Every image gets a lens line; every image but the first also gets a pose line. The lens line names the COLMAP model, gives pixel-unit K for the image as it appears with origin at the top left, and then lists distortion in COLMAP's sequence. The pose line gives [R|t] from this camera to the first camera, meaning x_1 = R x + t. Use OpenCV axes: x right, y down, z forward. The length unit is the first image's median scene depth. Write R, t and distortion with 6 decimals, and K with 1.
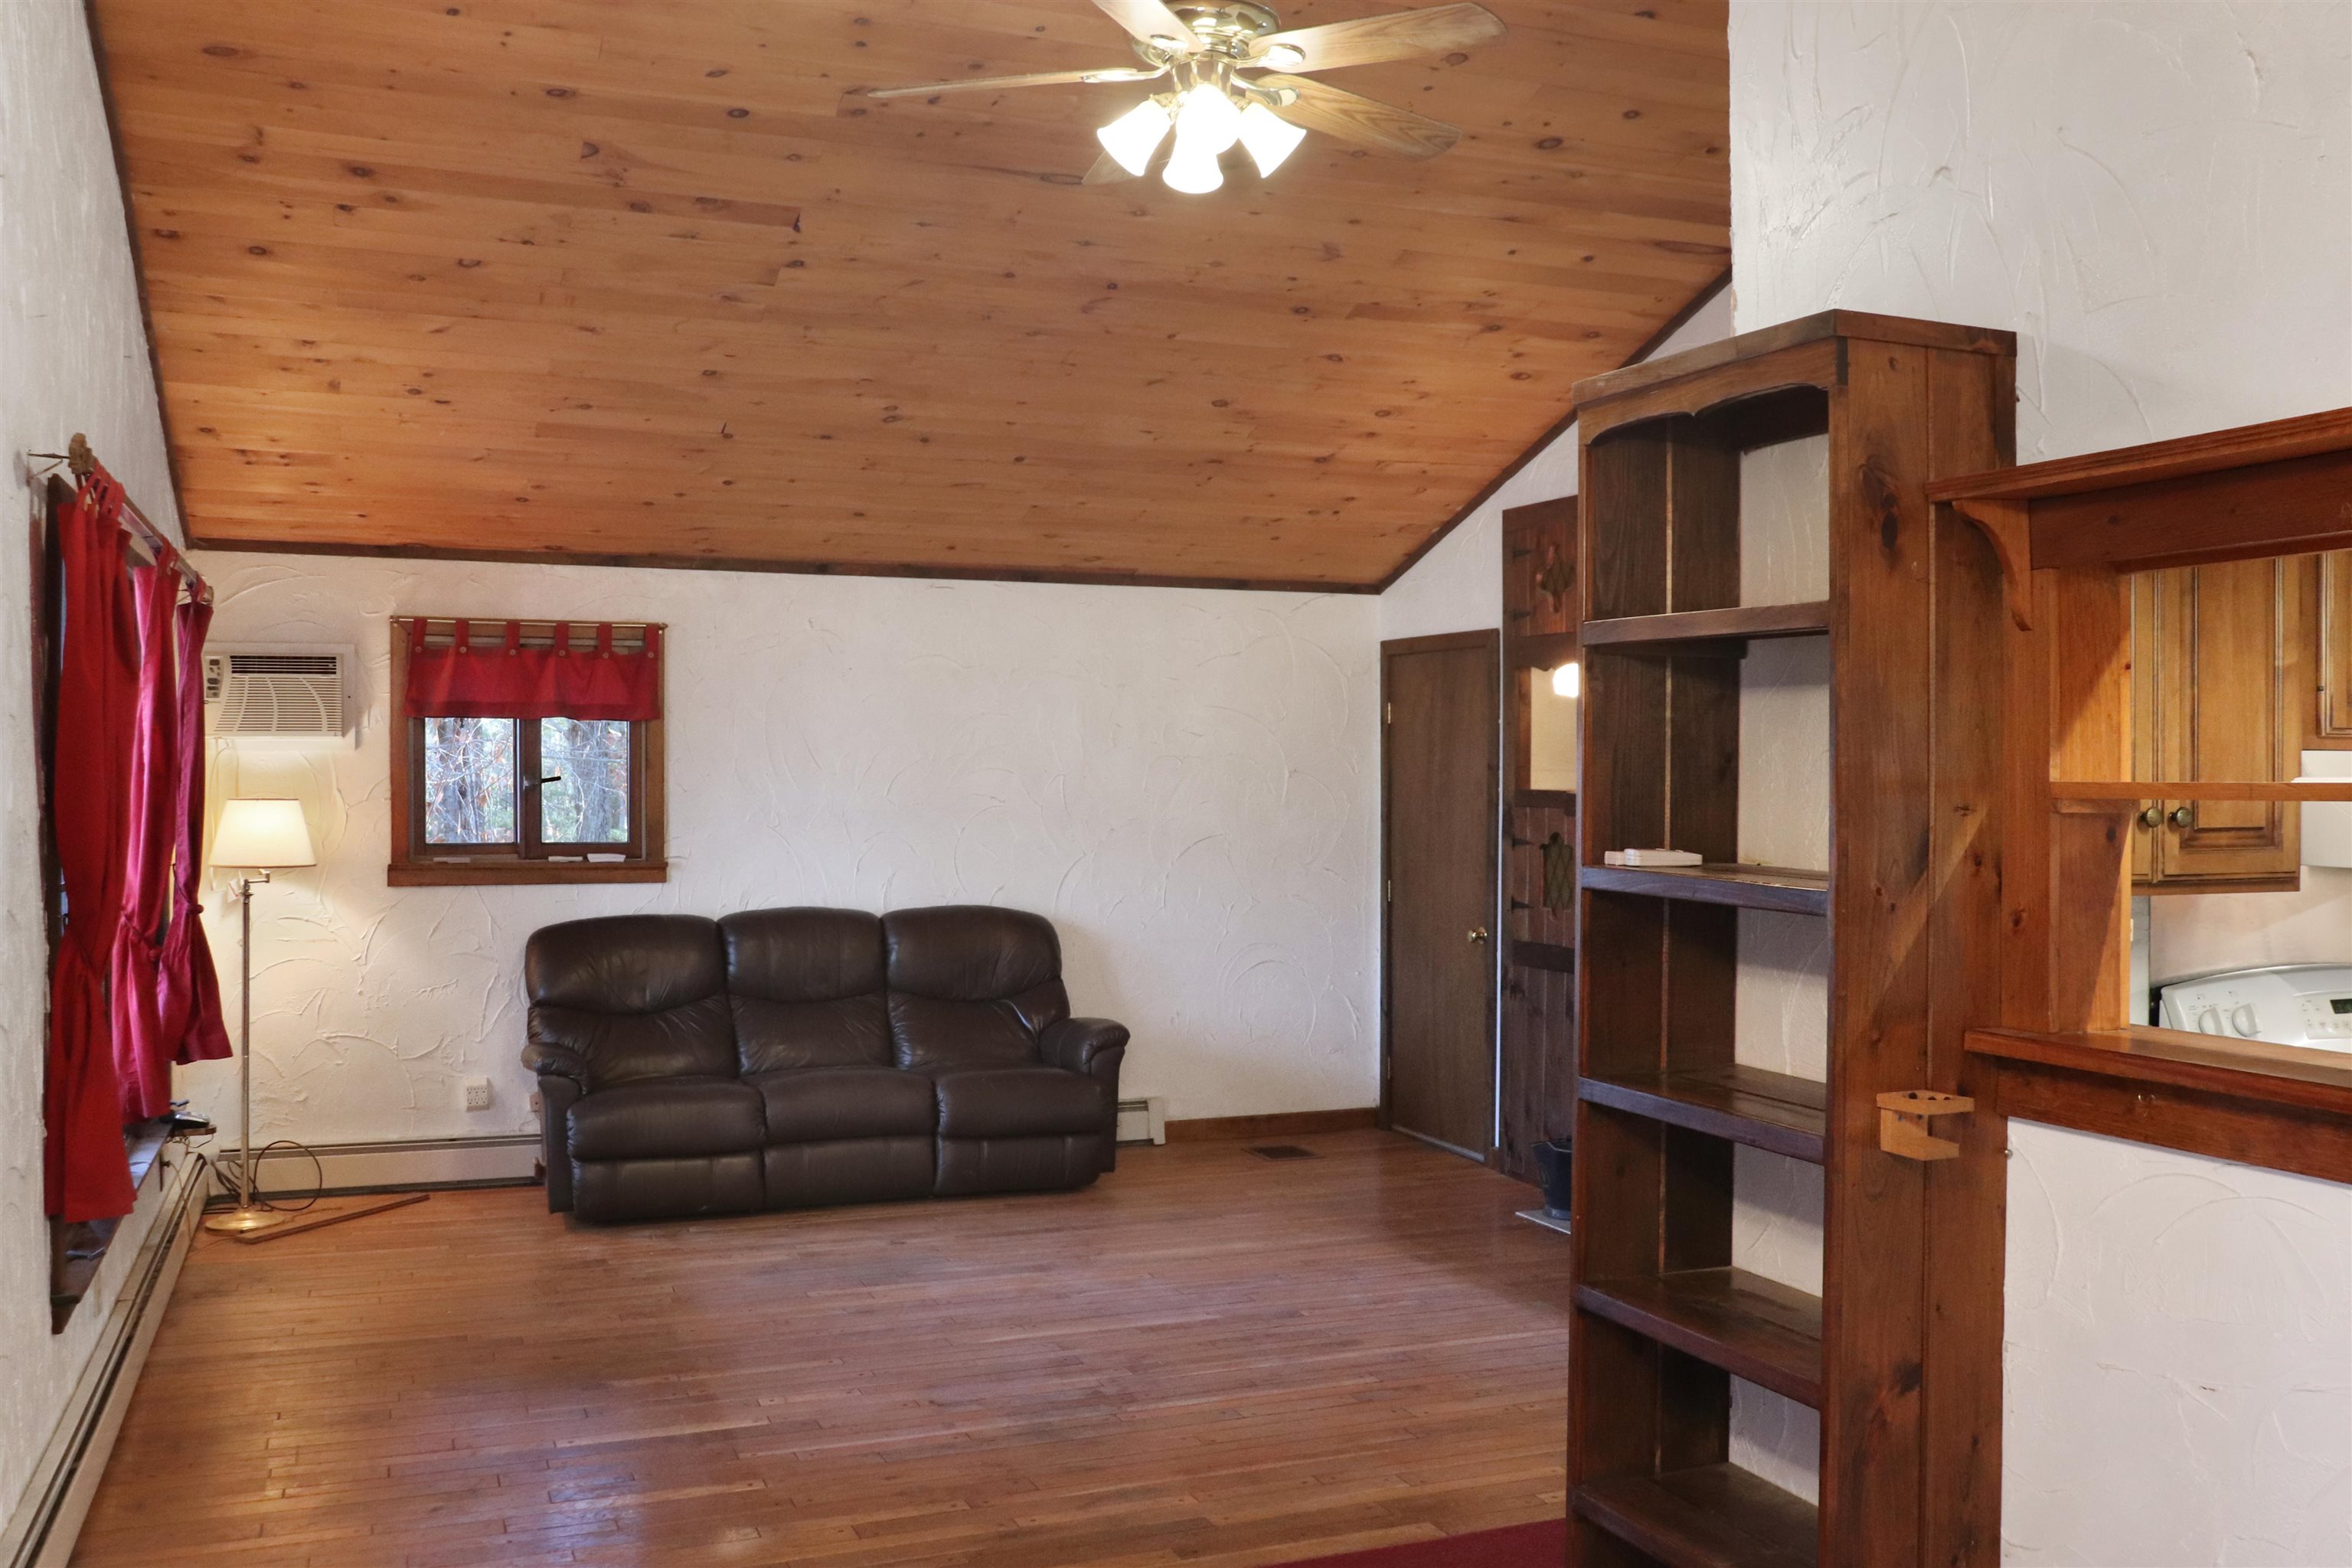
lens RADIAL K [[2053.9, 0, 1180.1], [0, 2053.9, 811.2], [0, 0, 1]] dist [-0.144792, 0.193809]
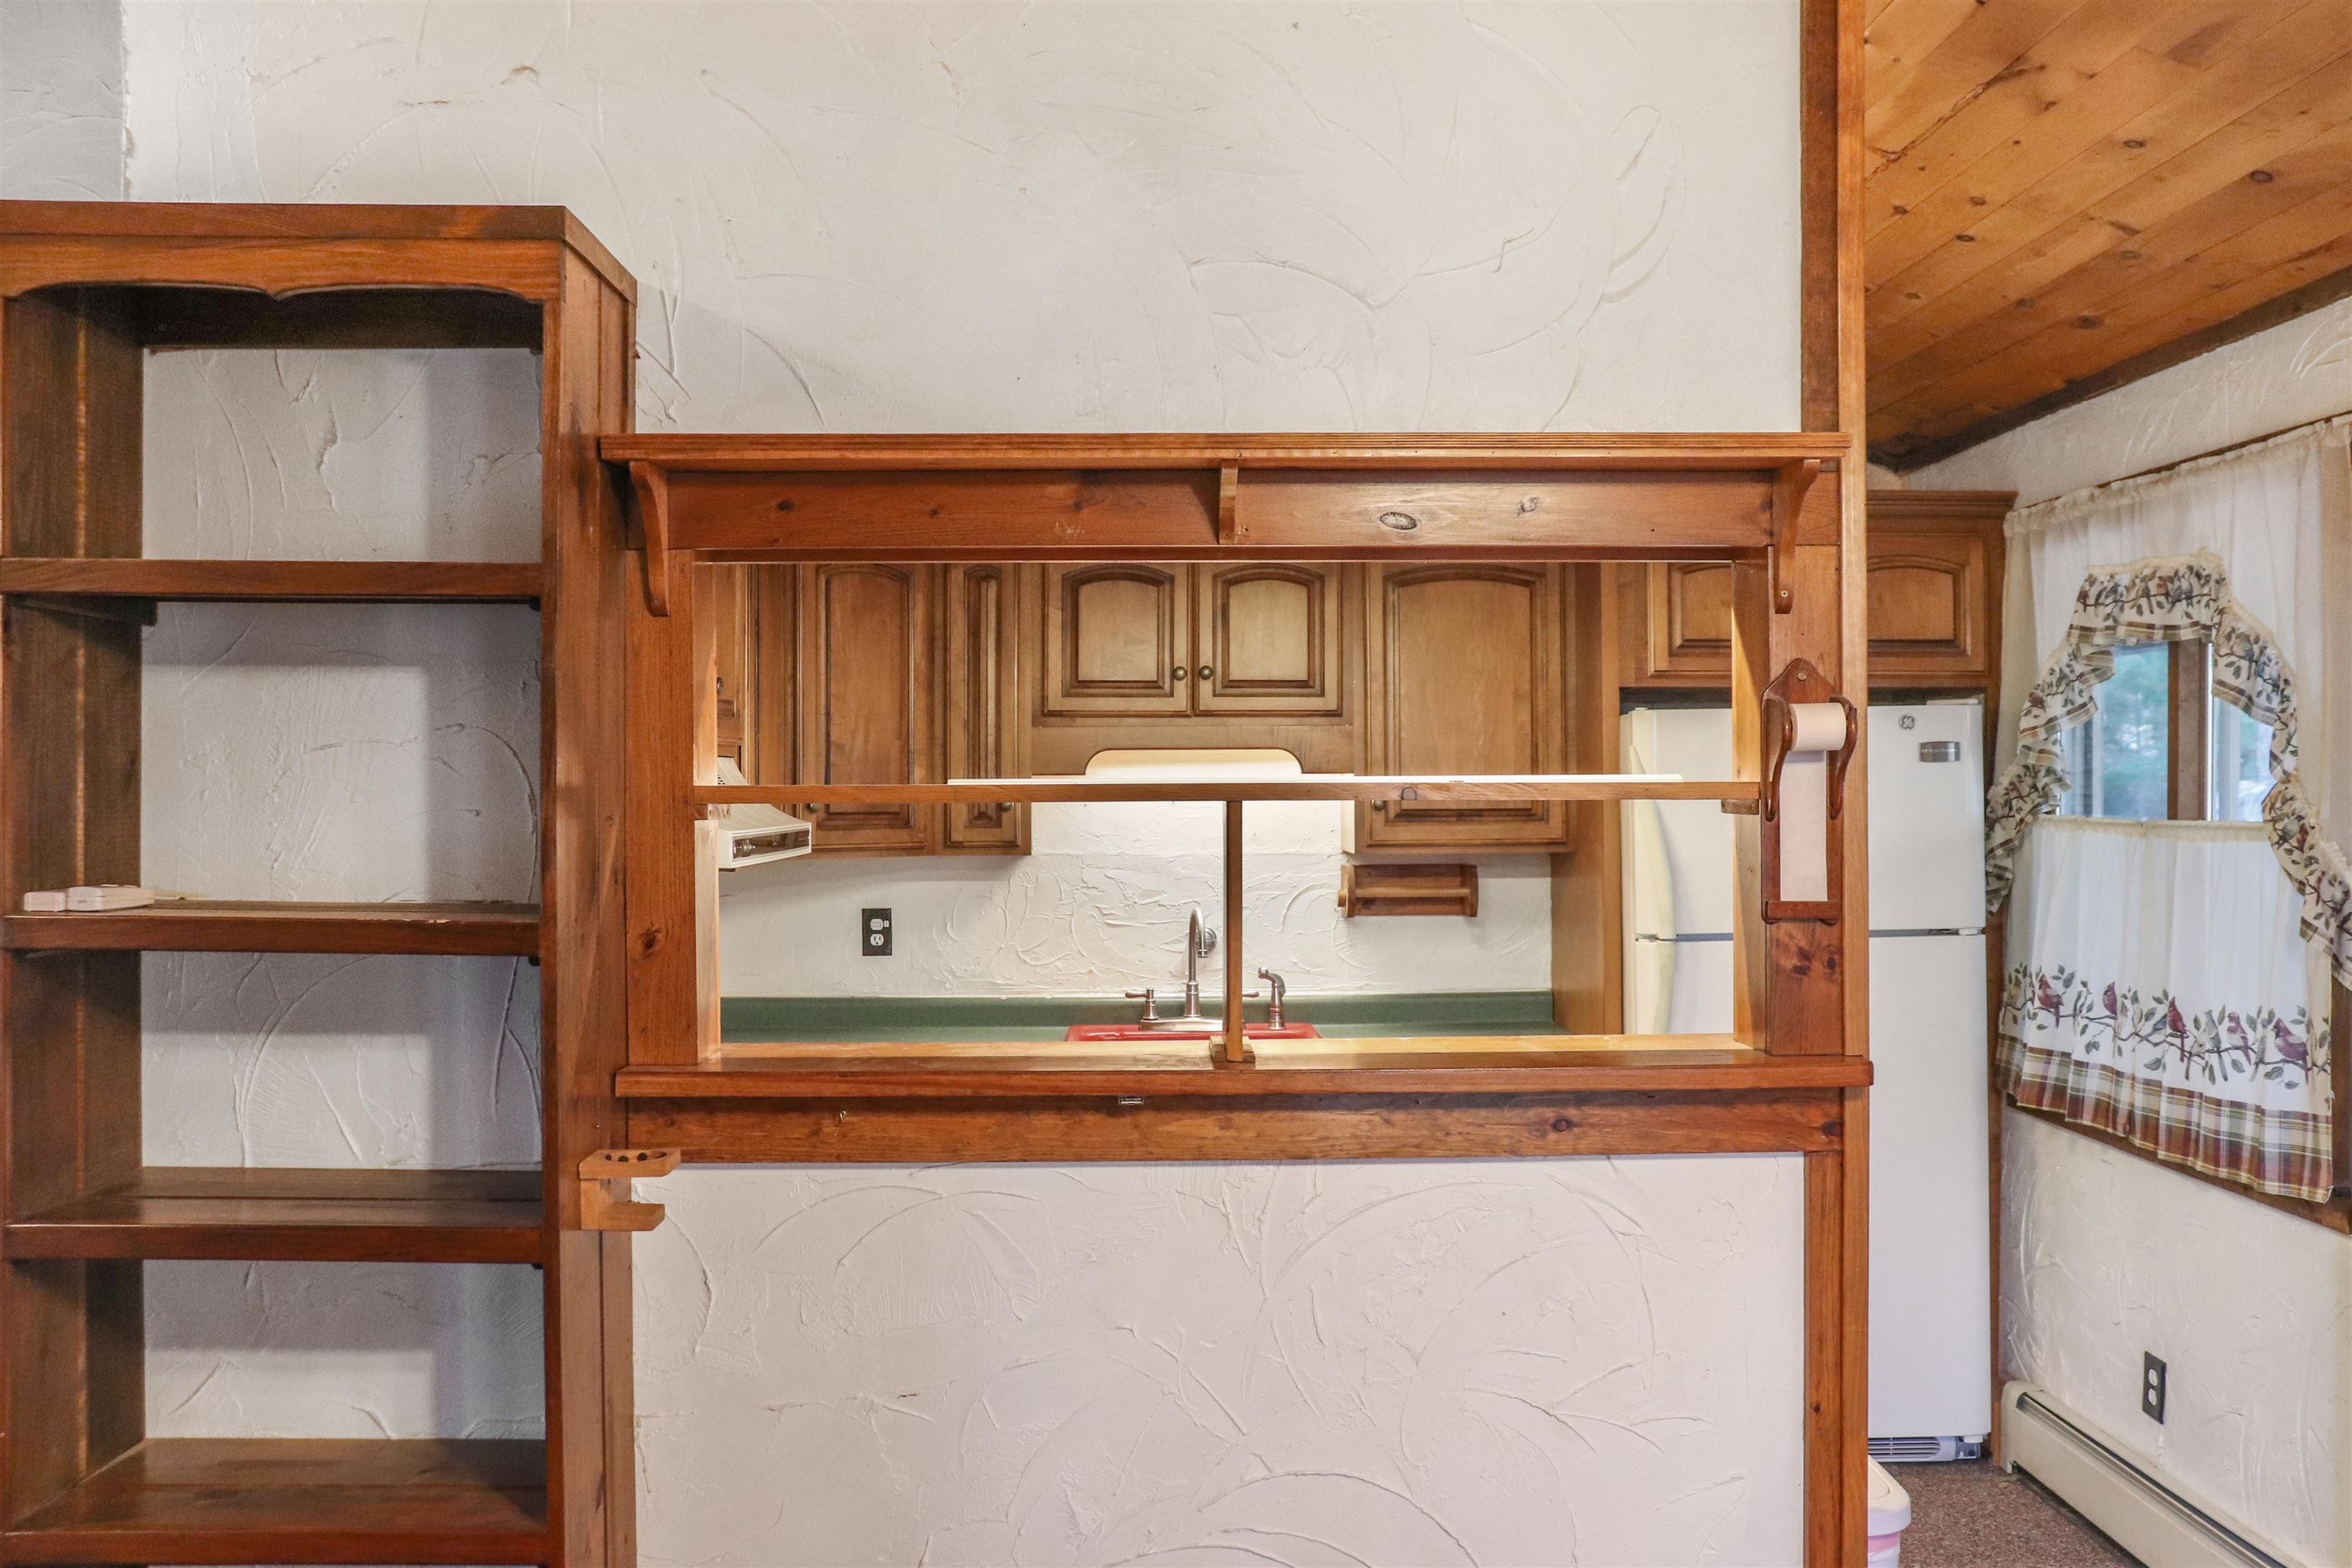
lens RADIAL K [[2053.9, 0, 1180.1], [0, 2053.9, 811.2], [0, 0, 1]] dist [-0.144792, 0.193809]
pose [[0.347398, -0.016234, 0.937577, -0.341416], [0.019821, 0.999754, 0.009967, -0.007927], [-0.937508, 0.015121, 0.347634, 0.466806]]
